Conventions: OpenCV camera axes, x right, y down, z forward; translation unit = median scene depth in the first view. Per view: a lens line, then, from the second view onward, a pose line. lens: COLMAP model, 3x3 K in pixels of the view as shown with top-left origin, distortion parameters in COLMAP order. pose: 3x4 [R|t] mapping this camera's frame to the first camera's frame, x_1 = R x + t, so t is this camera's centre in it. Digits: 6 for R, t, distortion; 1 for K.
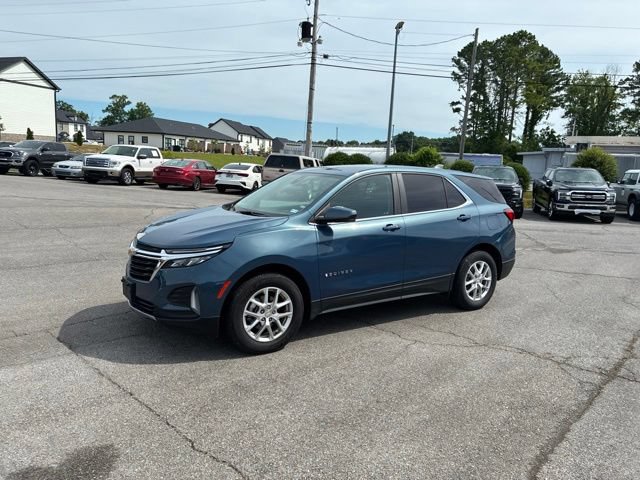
lens RADIAL K [[484.1, 0, 327.4], [0, 484.1, 236.8], [0, 0, 1]] dist [0.052794, -0.067772]
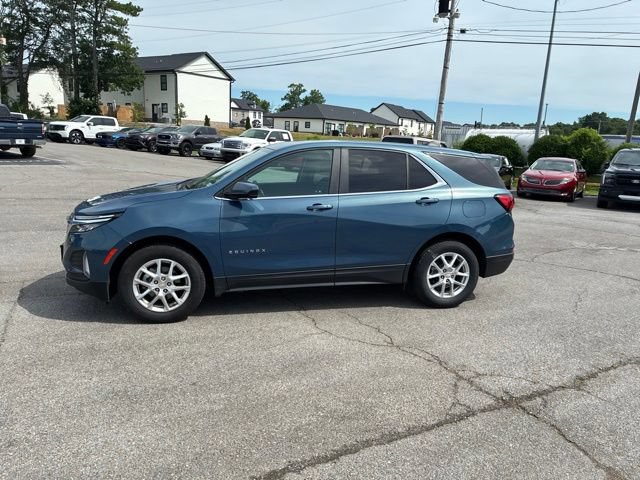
lens RADIAL K [[483.9, 0, 328.4], [0, 483.9, 238.8], [0, 0, 1]] dist [0.049528, -0.063043]
pose [[0.943745, 0.066690, -0.323880, 0.082745], [-0.055529, 0.997505, 0.043592, -0.000094], [0.325979, -0.023155, 0.945093, 0.024939]]
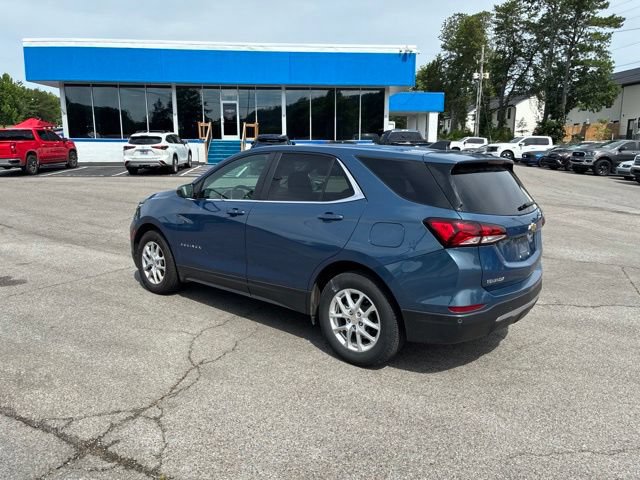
lens RADIAL K [[481.8, 0, 328.6], [0, 481.8, 241.1], [0, 0, 1]] dist [0.056361, -0.068687]
pose [[0.278869, 0.147055, -0.949003, 0.191042], [-0.147406, 0.983050, 0.109015, -0.016469], [0.948949, 0.109488, 0.295819, 0.165547]]
